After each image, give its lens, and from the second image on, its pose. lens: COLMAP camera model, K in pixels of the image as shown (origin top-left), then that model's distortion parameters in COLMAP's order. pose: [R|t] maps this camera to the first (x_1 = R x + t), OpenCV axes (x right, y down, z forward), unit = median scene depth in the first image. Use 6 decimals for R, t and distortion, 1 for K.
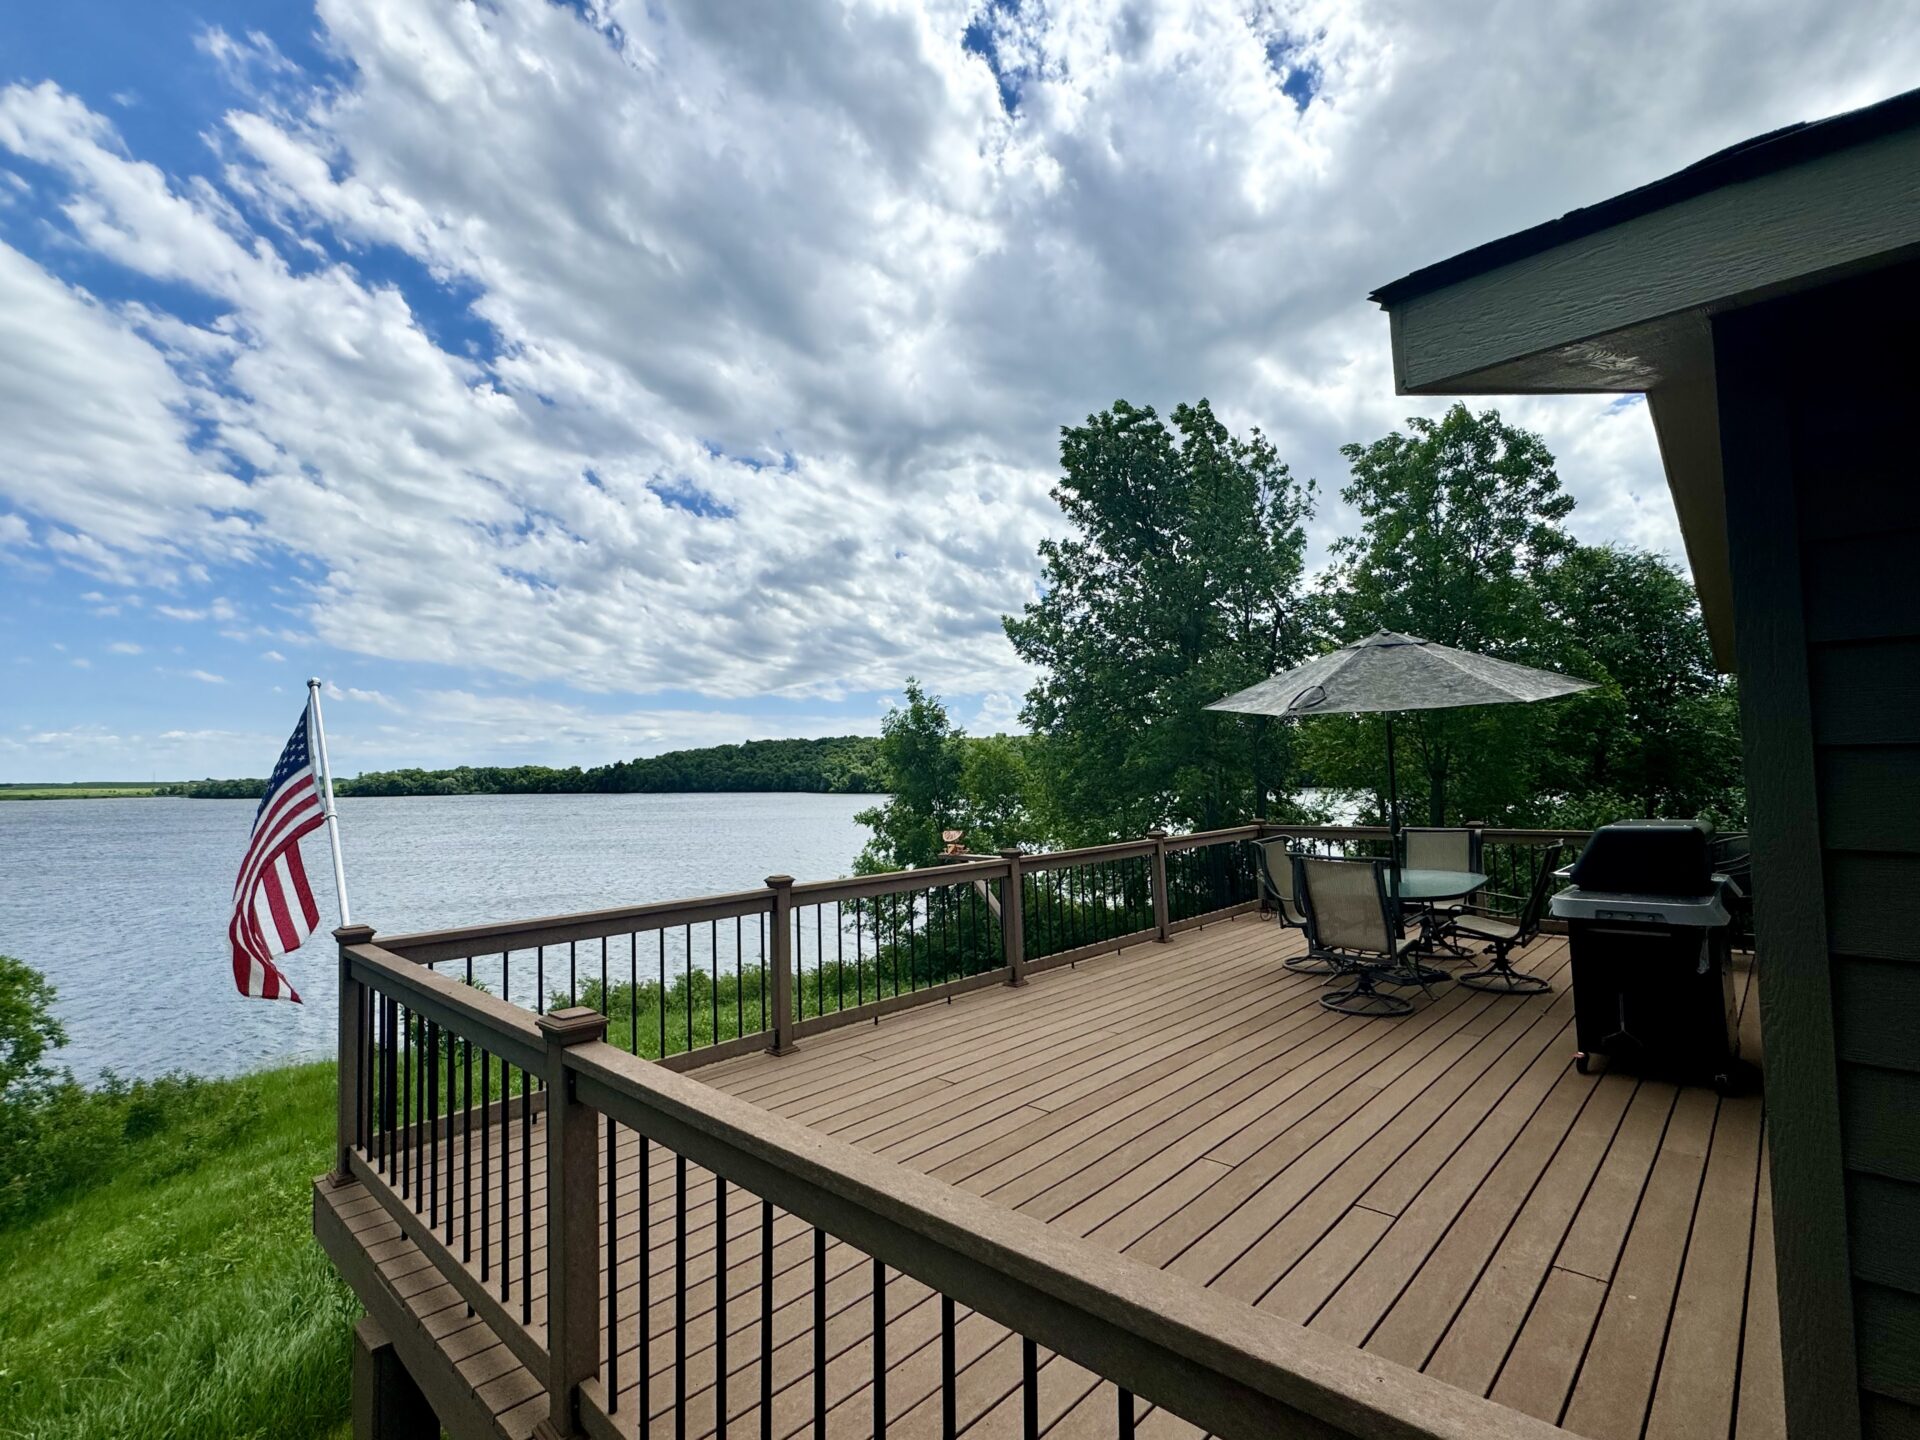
lens RADIAL K [[894.2, 0, 957.5], [0, 894.2, 725.3], [0, 0, 1]] dist [0.003903, 0.000595]
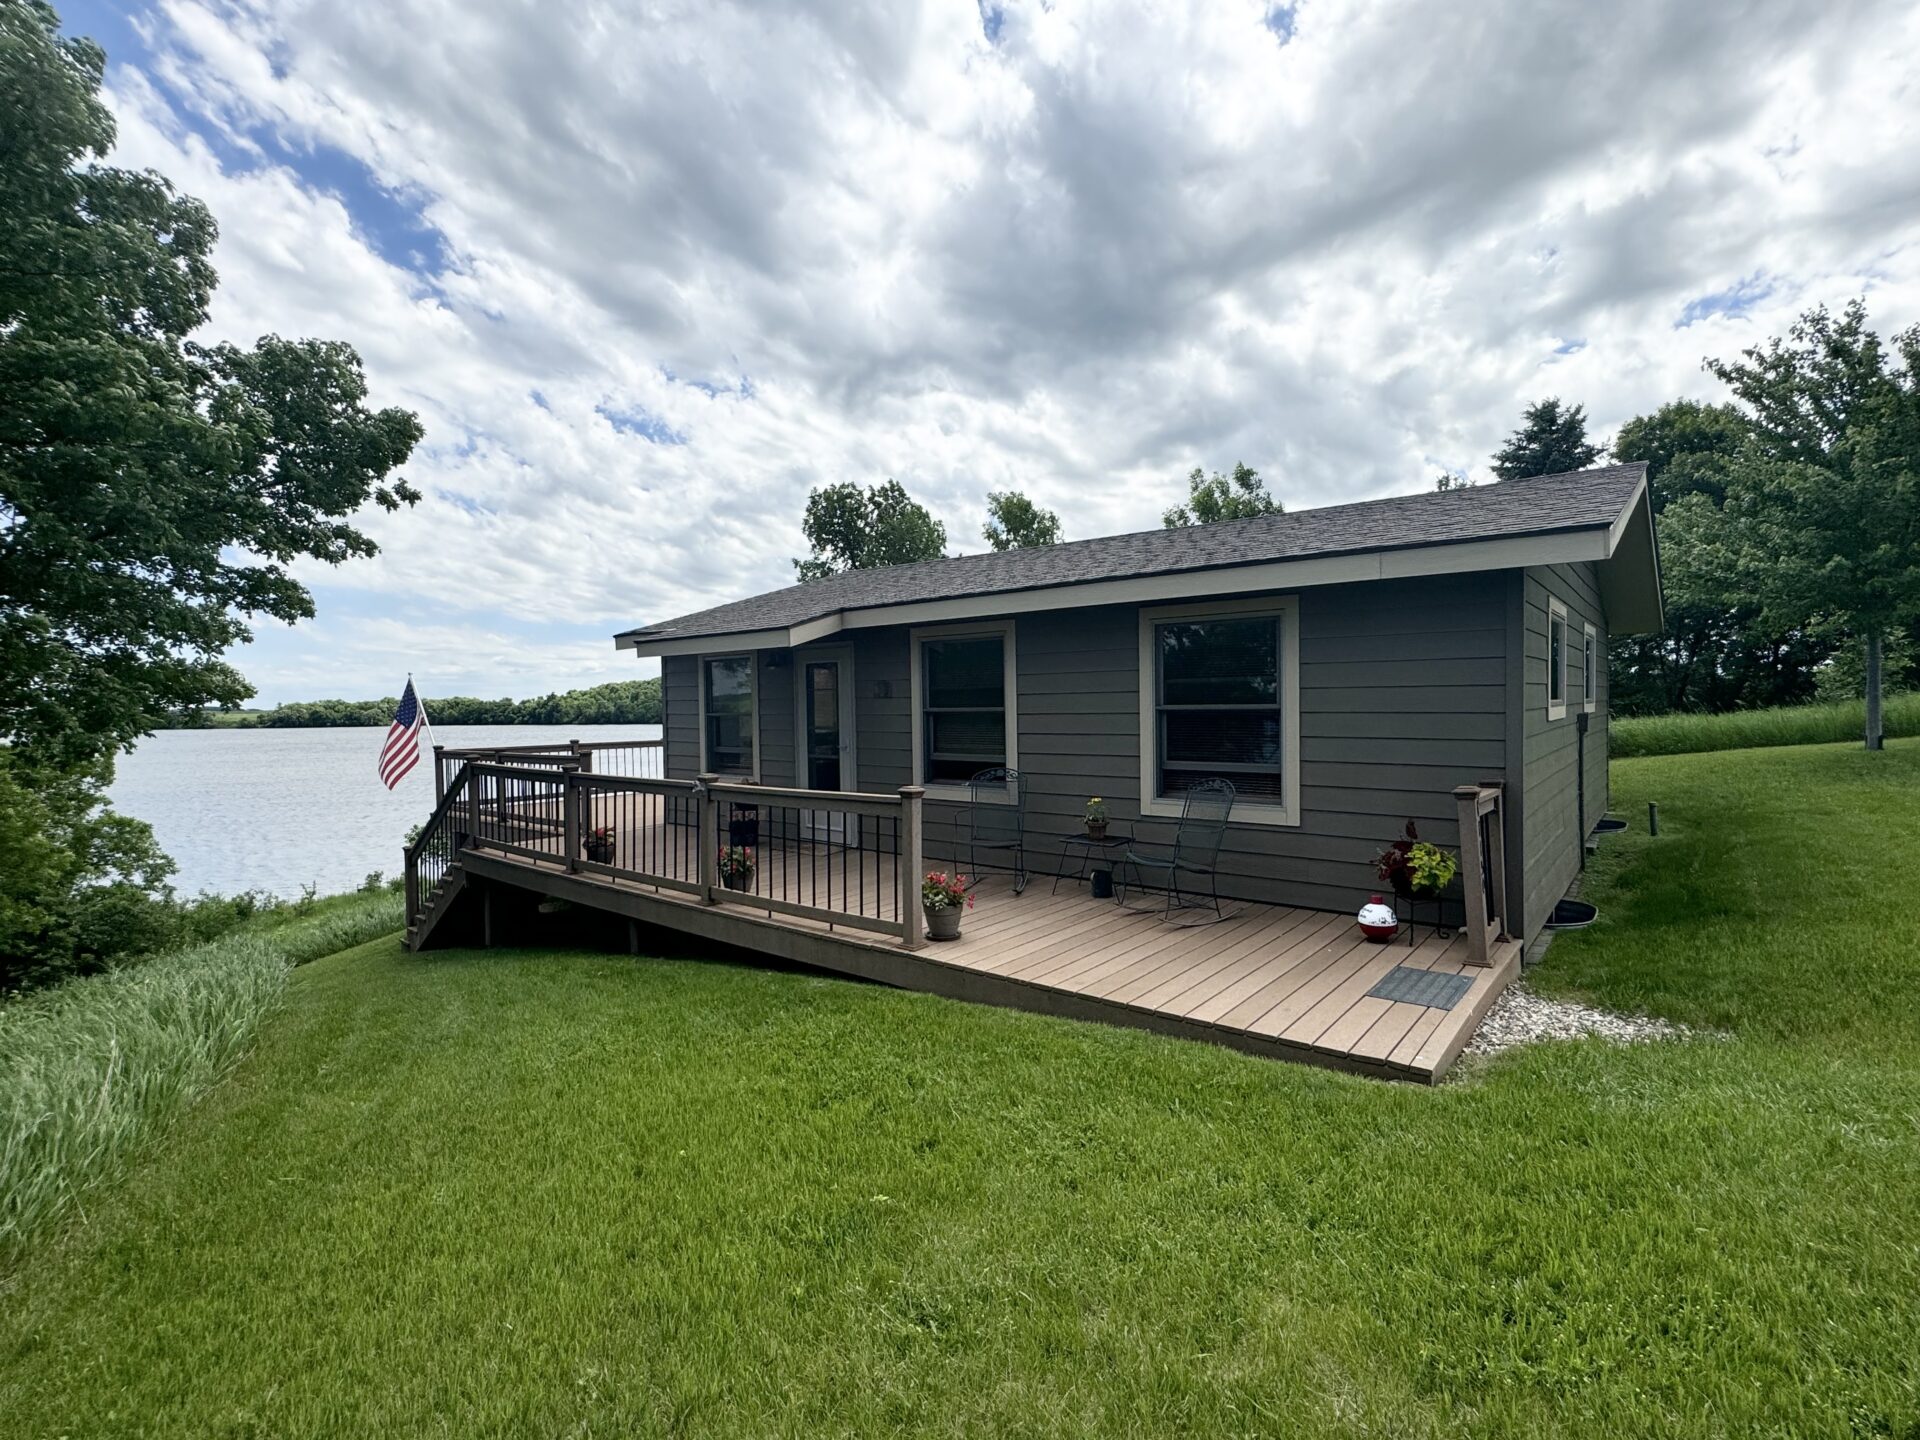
lens RADIAL K [[894.2, 0, 957.0], [0, 894.2, 721.4], [0, 0, 1]] dist [0.003903, 0.000595]
pose [[0.997863, 0.000746, 0.065341, -0.022603], [-0.005376, 0.997482, 0.070709, -0.000197], [-0.065124, -0.070909, 0.995355, -0.019266]]
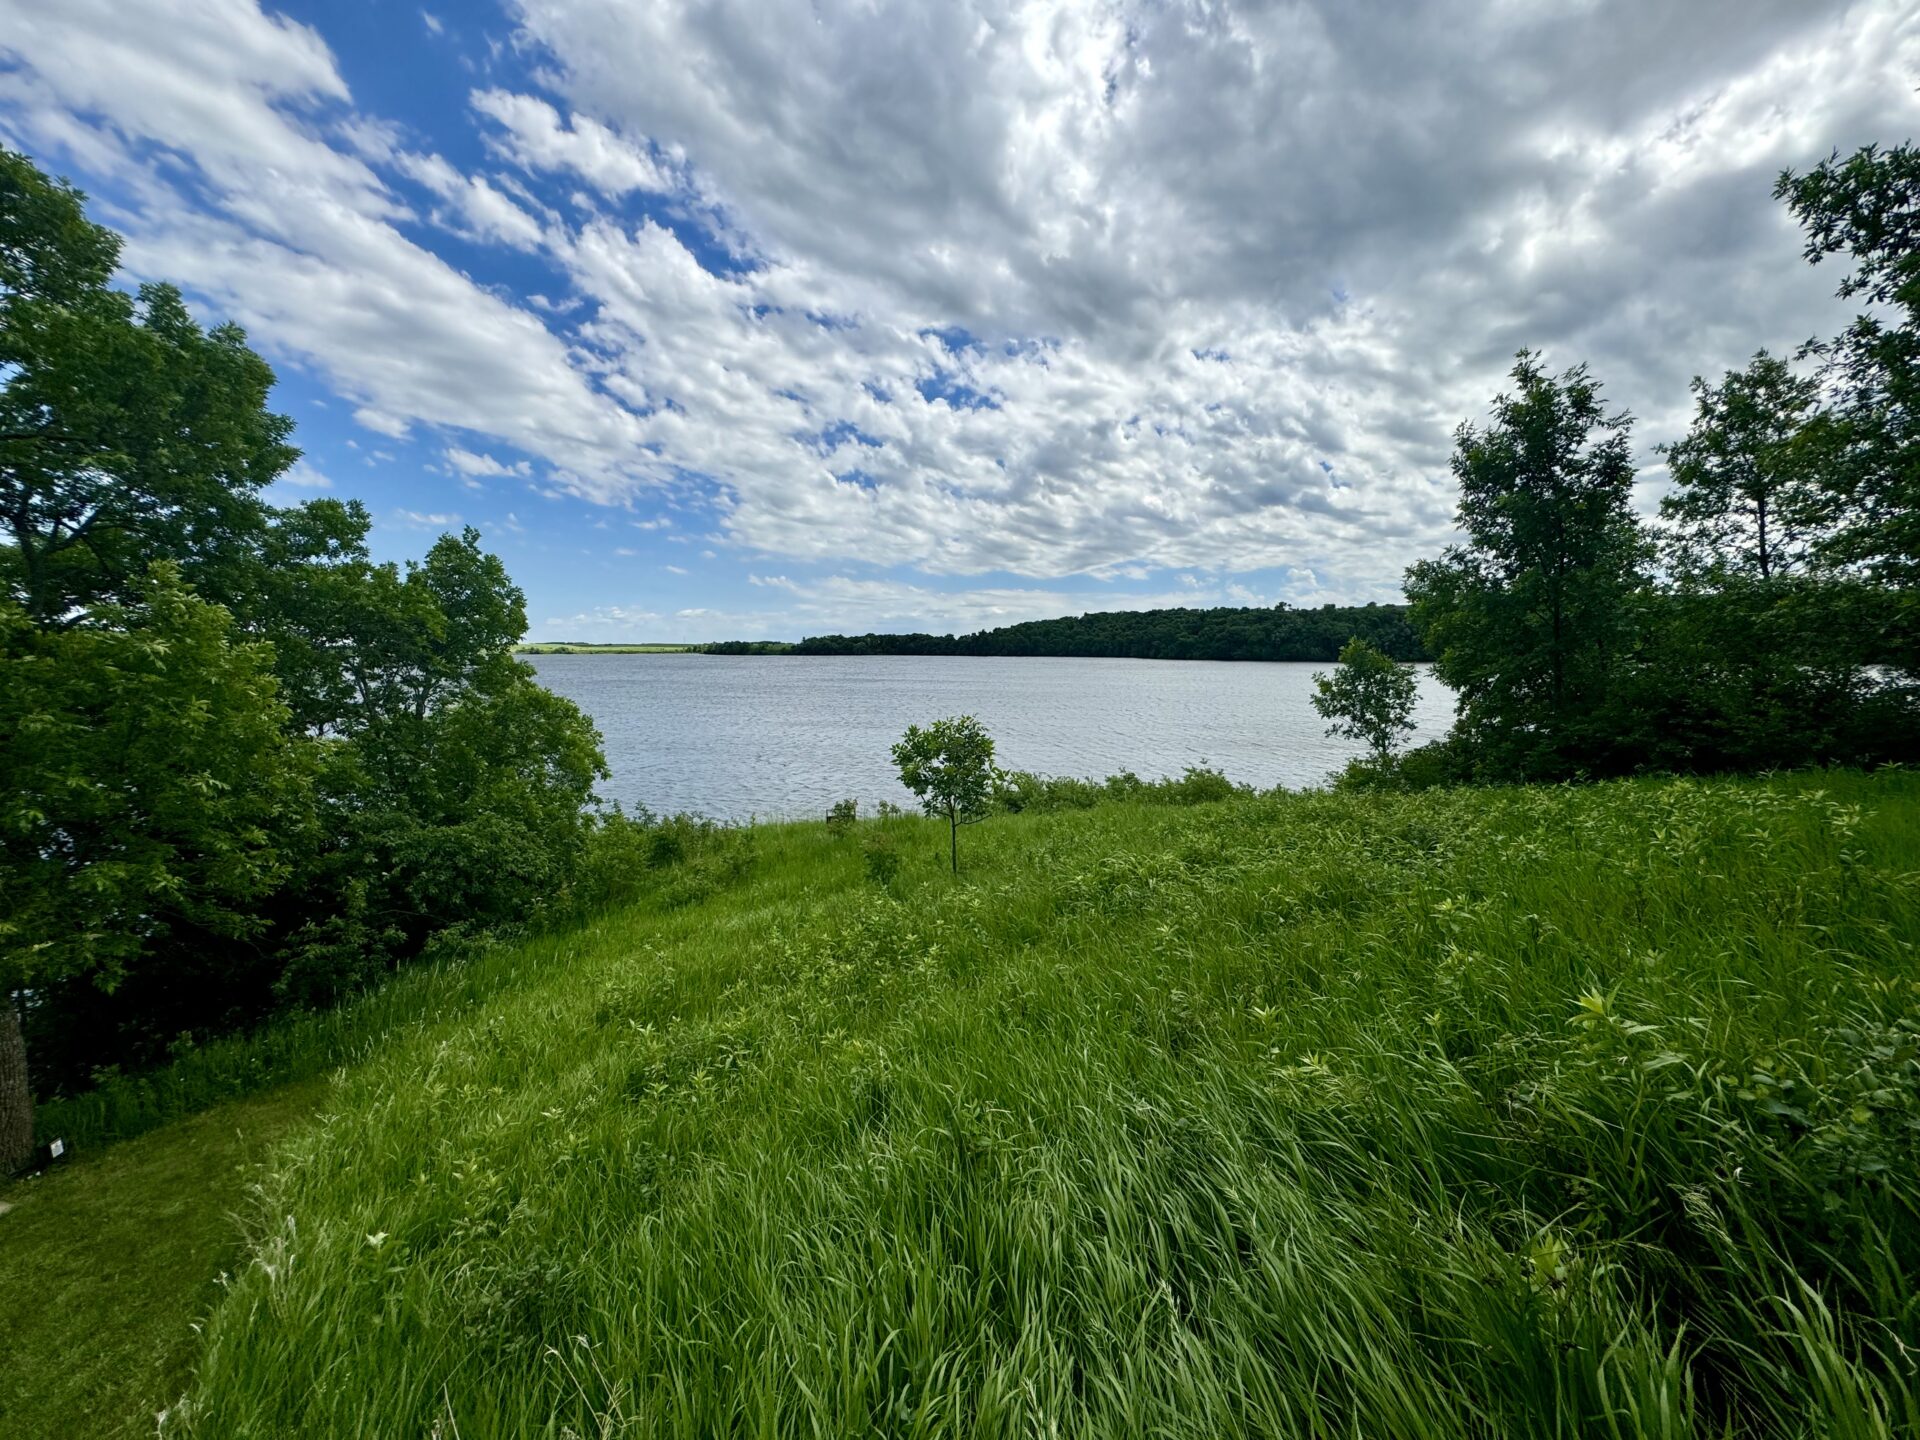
lens RADIAL K [[768.8, 0, 963.9], [0, 768.8, 714.0], [0, 0, 1]] dist [0.005209, -0.000094]
pose [[0.921773, 0.047449, -0.384815, 0.113936], [0.009905, 0.989278, 0.145707, -0.003789], [0.387603, -0.138121, 0.911420, 0.104769]]
